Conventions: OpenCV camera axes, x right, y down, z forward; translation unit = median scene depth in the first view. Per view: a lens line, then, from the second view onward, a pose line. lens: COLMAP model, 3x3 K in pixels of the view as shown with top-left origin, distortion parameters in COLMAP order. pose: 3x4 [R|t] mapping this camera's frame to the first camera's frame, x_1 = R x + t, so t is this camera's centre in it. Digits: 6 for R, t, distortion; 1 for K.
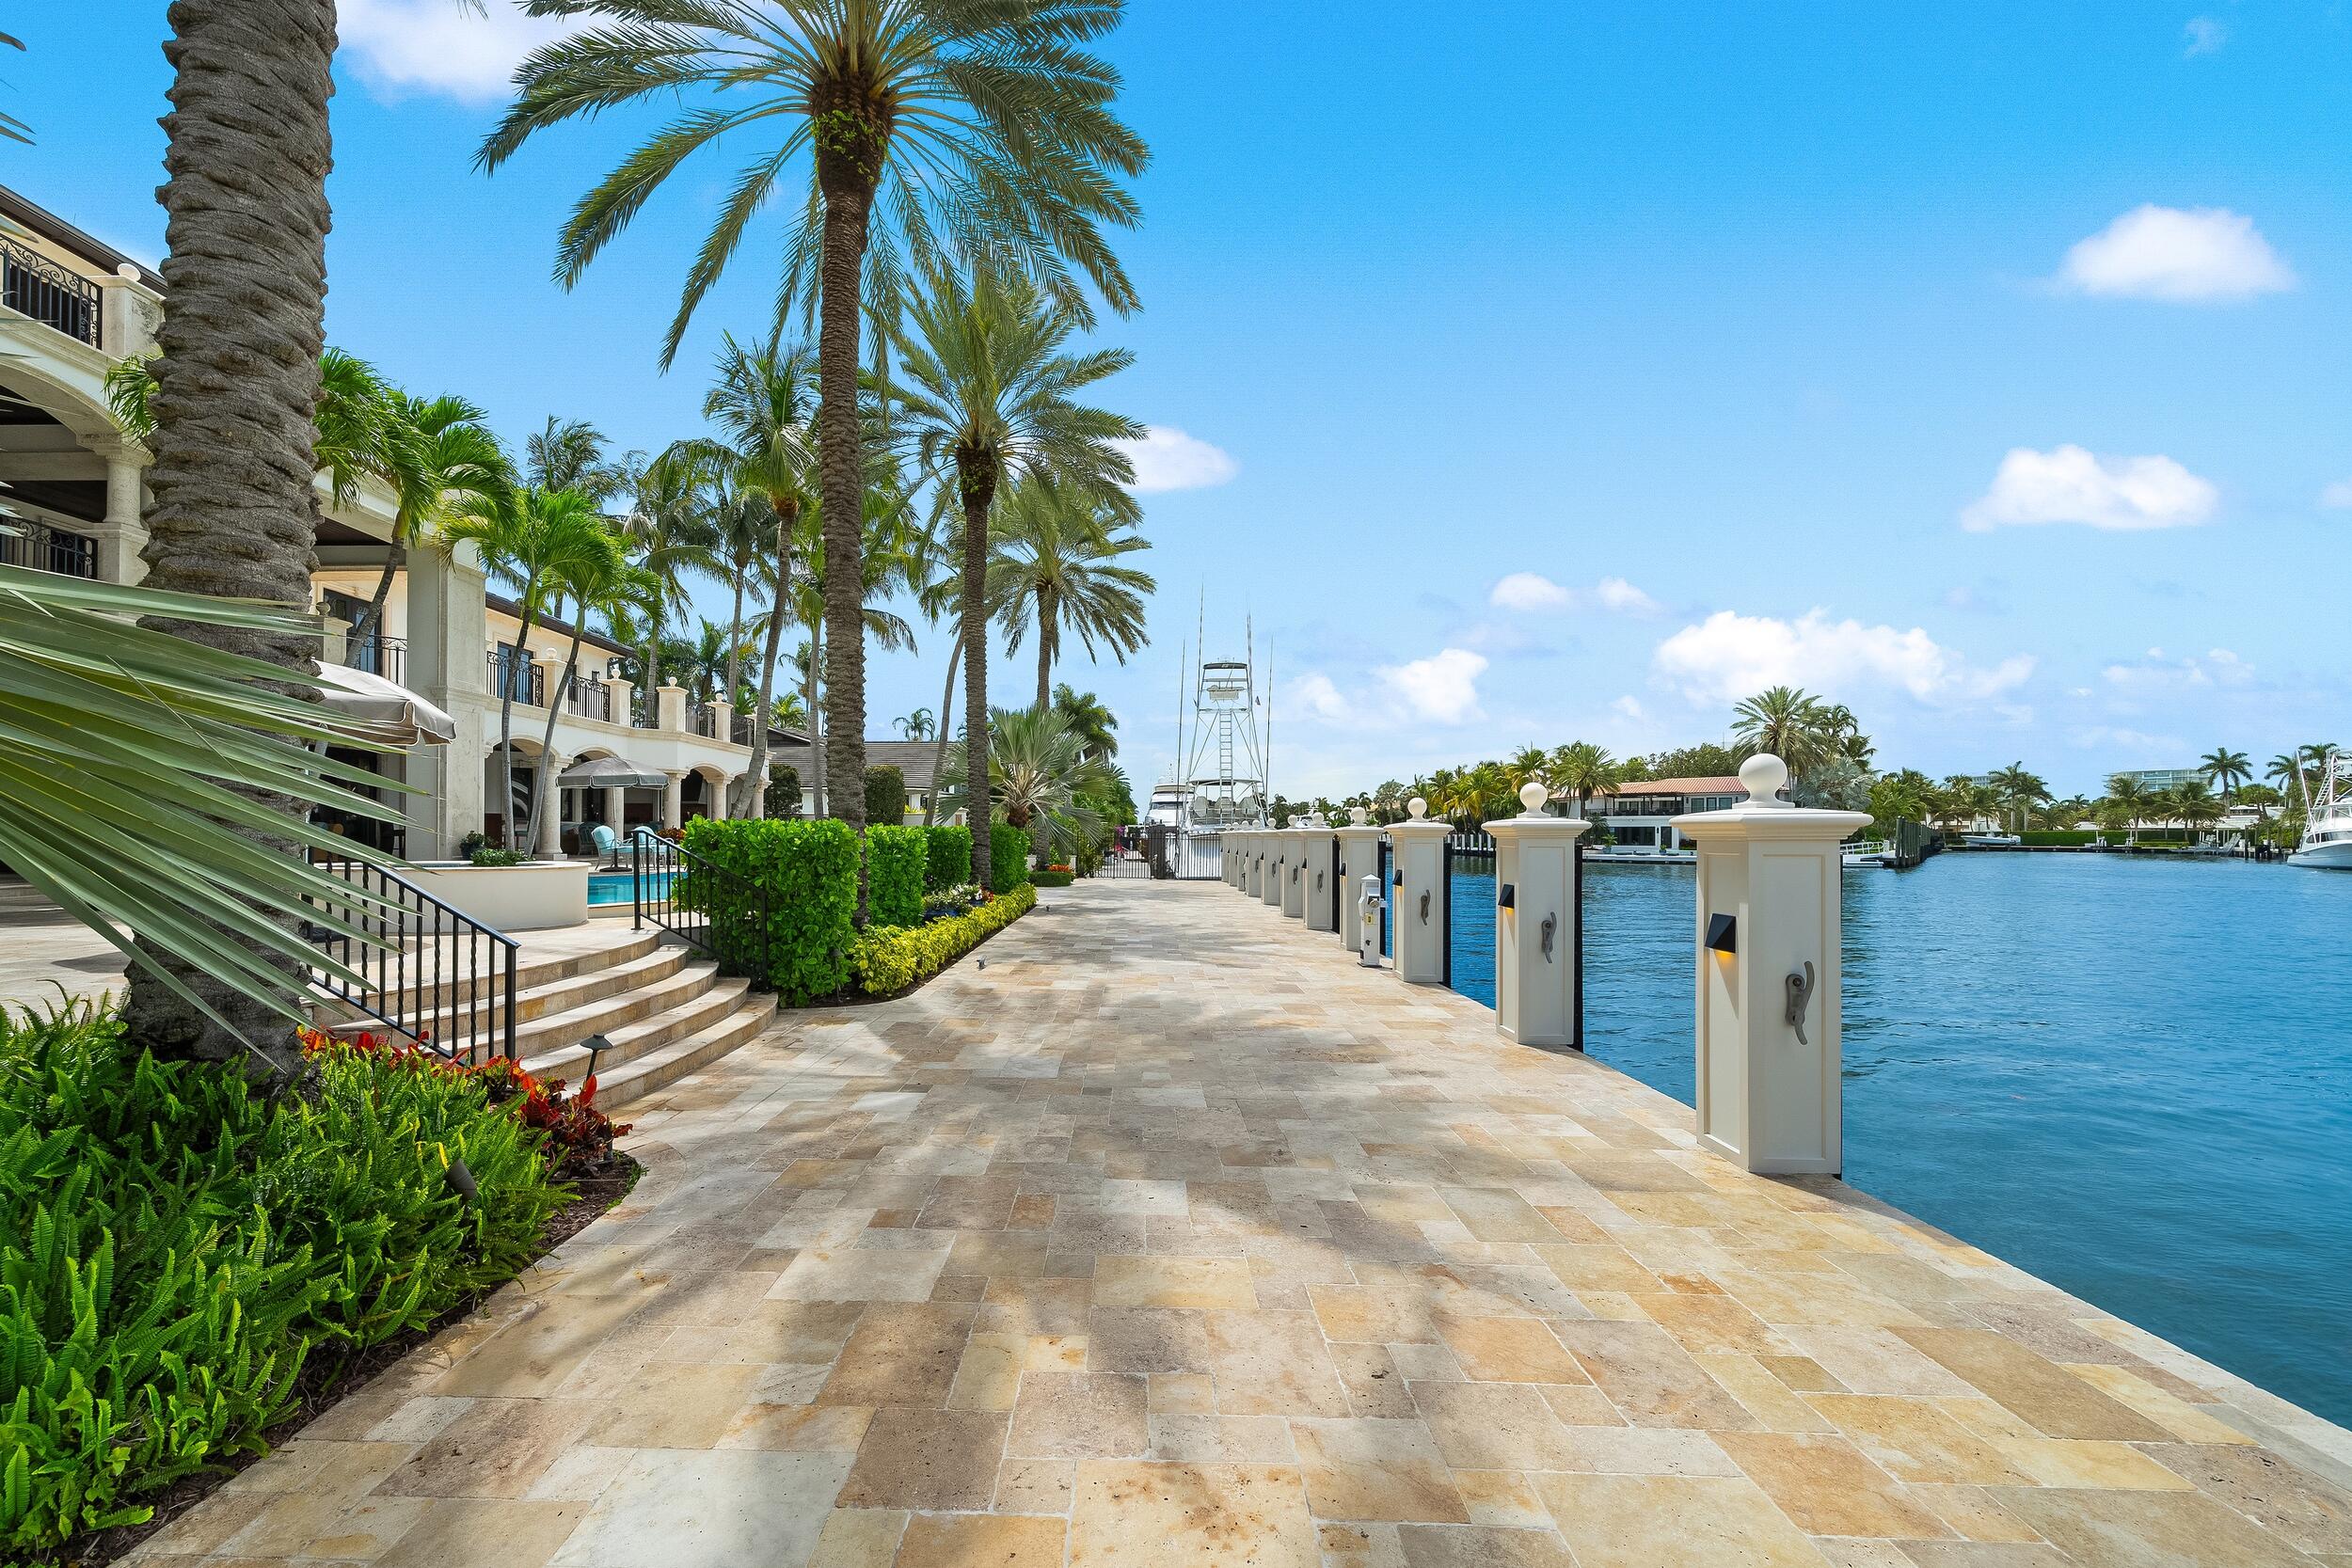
lens RADIAL K [[912.4, 0, 1119.3], [0, 912.4, 830.6], [0, 0, 1]] dist [-0.001754, -0.000240]
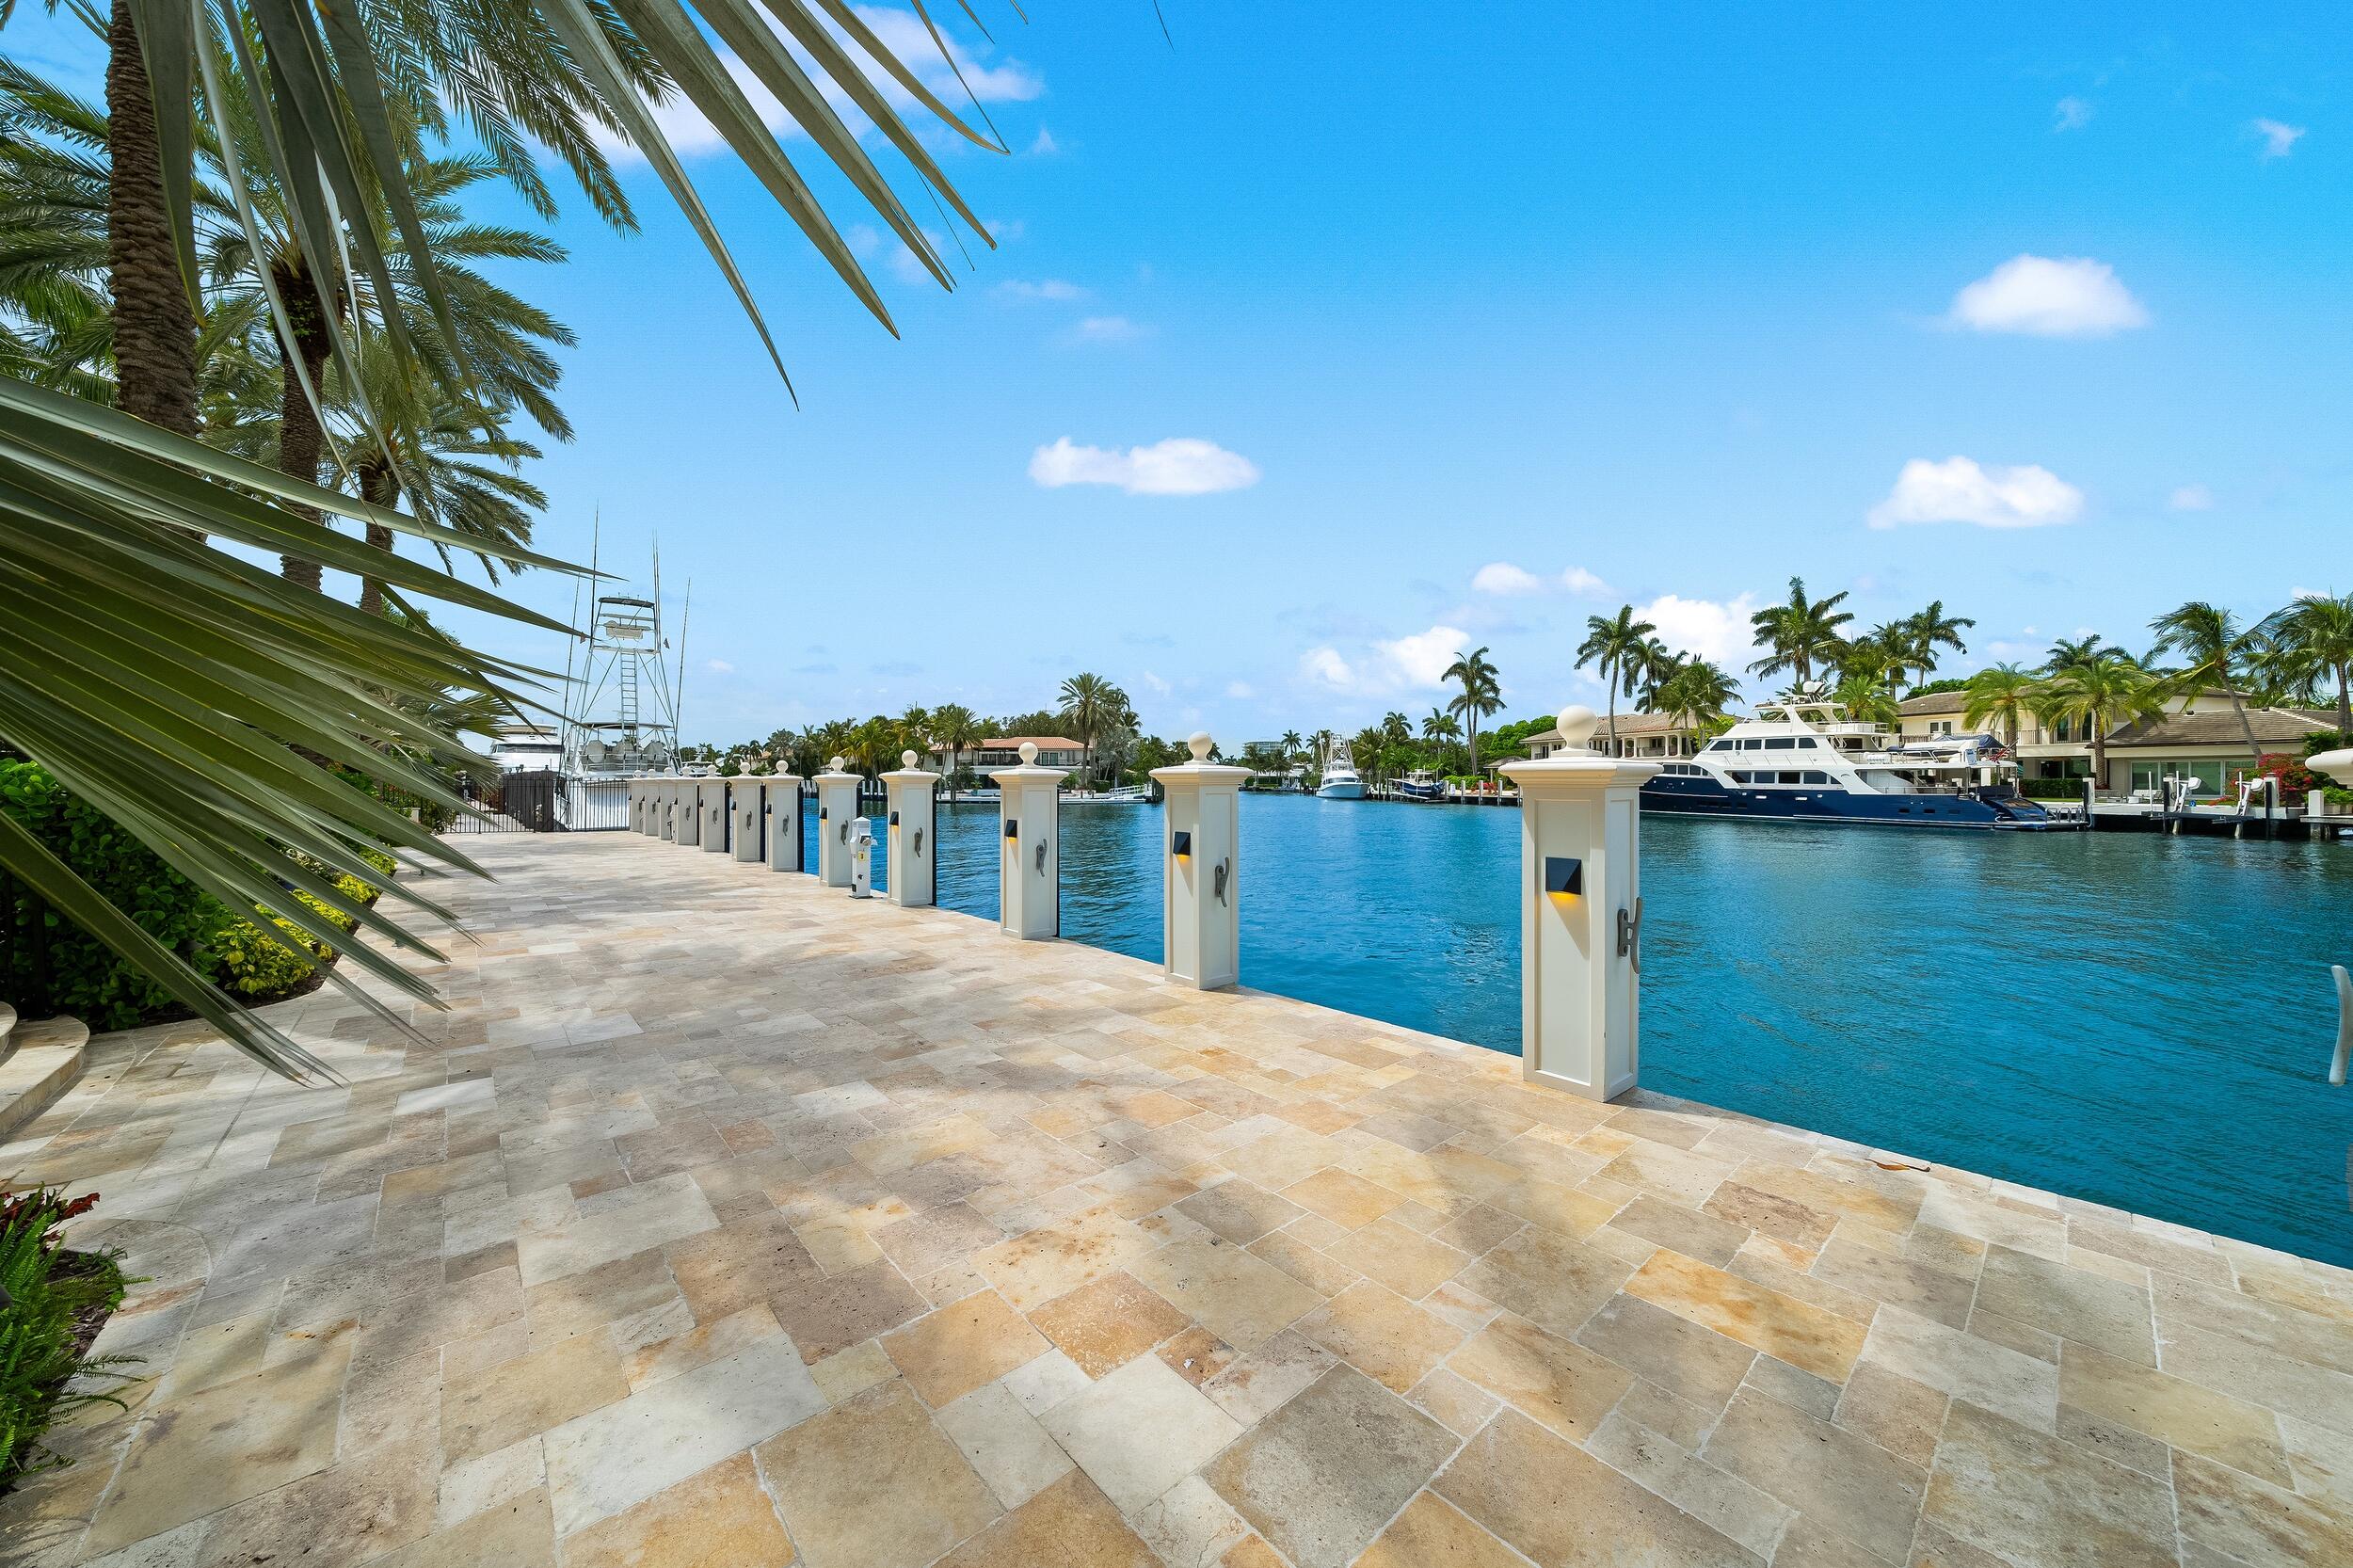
lens RADIAL K [[826.0, 0, 1176.5], [0, 826.0, 784.0], [0, 0, 1]] dist [-0.001318, -0.000189]
pose [[0.730369, -0.005298, 0.683033, -0.099993], [-0.000287, 0.999967, 0.008063, -0.000690], [-0.683053, -0.006085, 0.730343, -0.011763]]
